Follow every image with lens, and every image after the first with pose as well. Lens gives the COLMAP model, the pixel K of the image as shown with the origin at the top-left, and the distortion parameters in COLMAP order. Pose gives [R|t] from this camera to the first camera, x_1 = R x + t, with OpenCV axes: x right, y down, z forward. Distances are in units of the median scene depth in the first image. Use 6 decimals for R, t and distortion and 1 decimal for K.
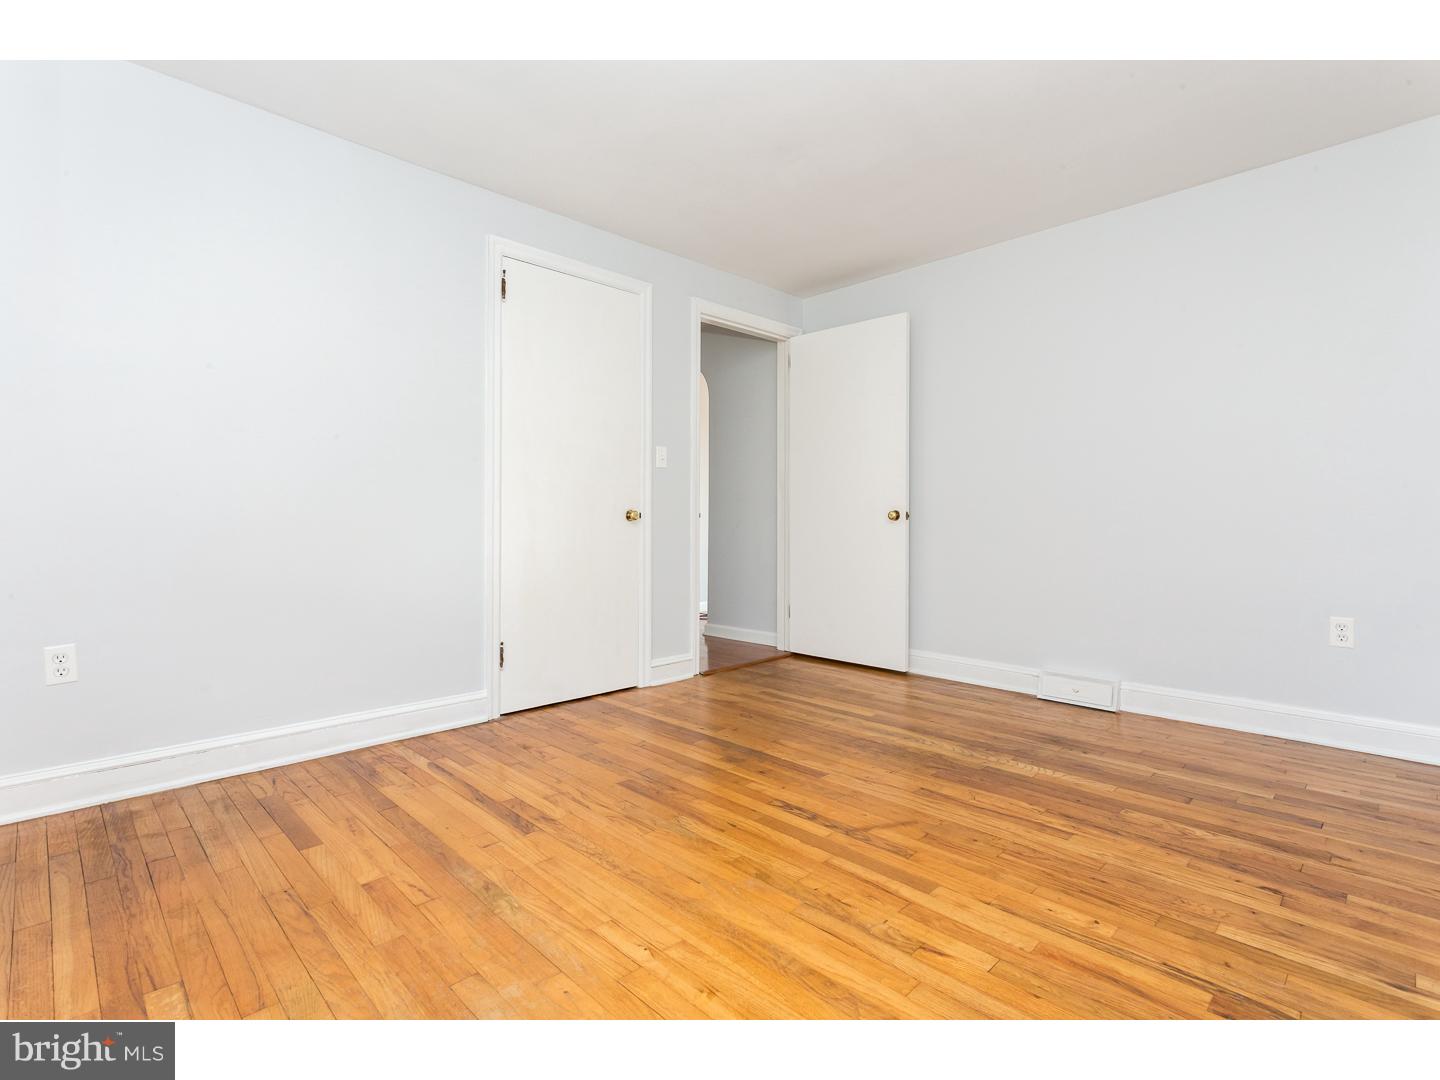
lens RADIAL K [[694.1, 0, 721.3], [0, 694.1, 535.0], [0, 0, 1]] dist [0.002606, 0.002548]
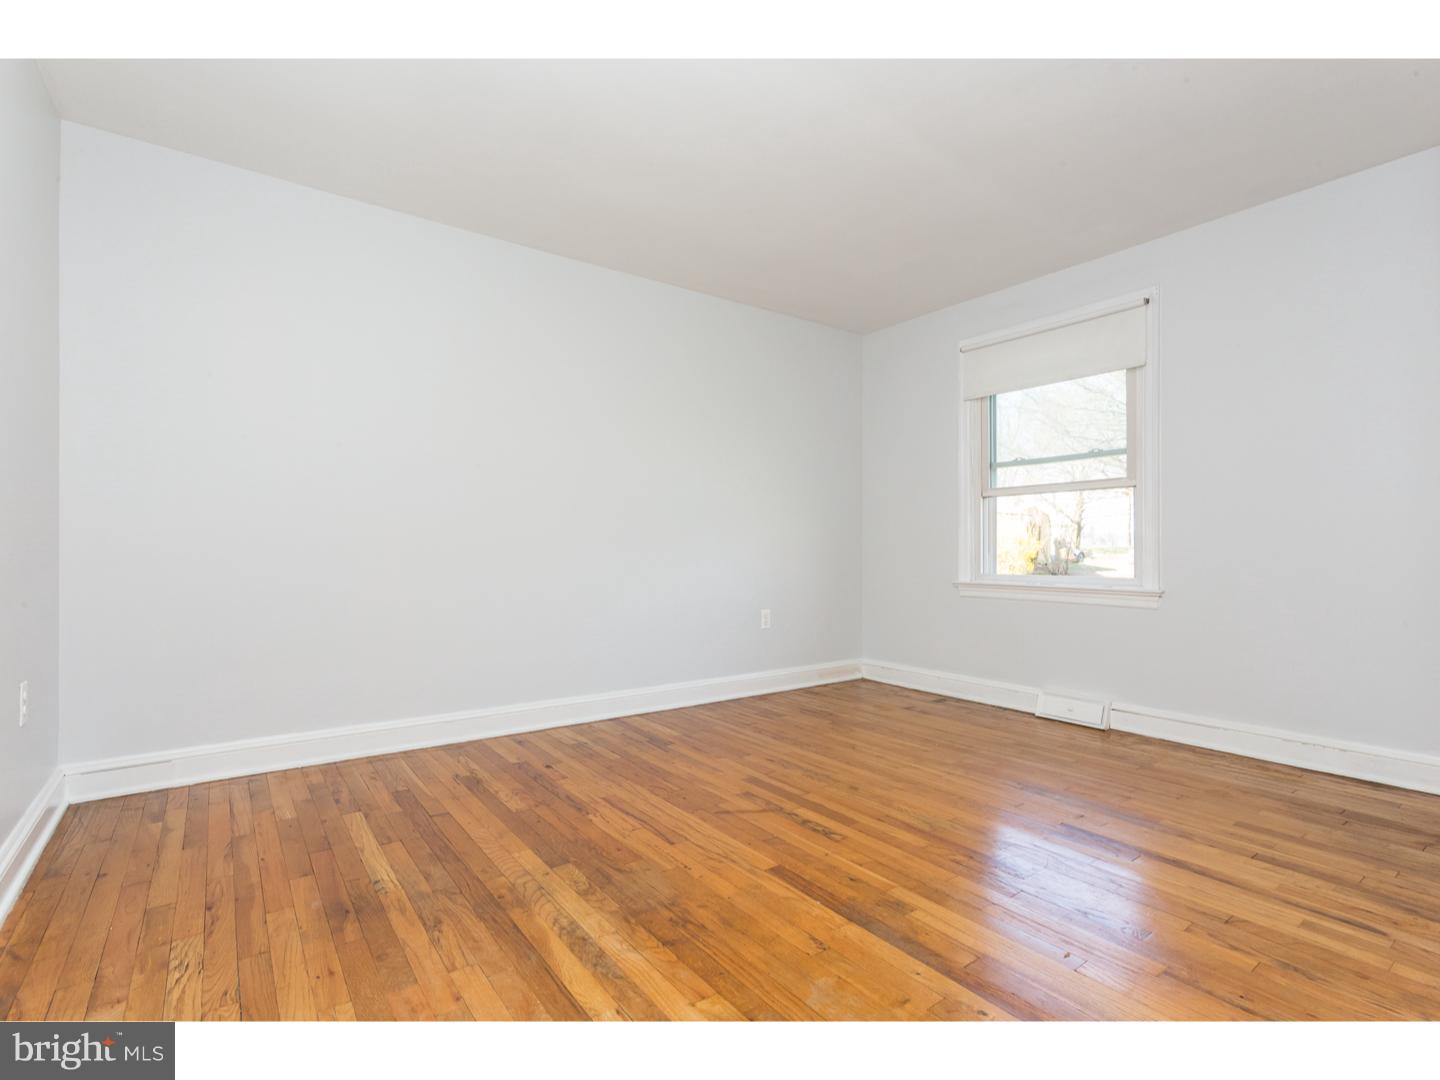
lens RADIAL K [[694.1, 0, 719.3], [0, 694.1, 542.6], [0, 0, 1]] dist [0.002606, 0.002548]
pose [[-0.989679, -0.002498, 0.143282, 0.110847], [-0.001709, 0.999983, 0.005632, -0.037339], [-0.143293, 0.005329, -0.989666, 2.104587]]
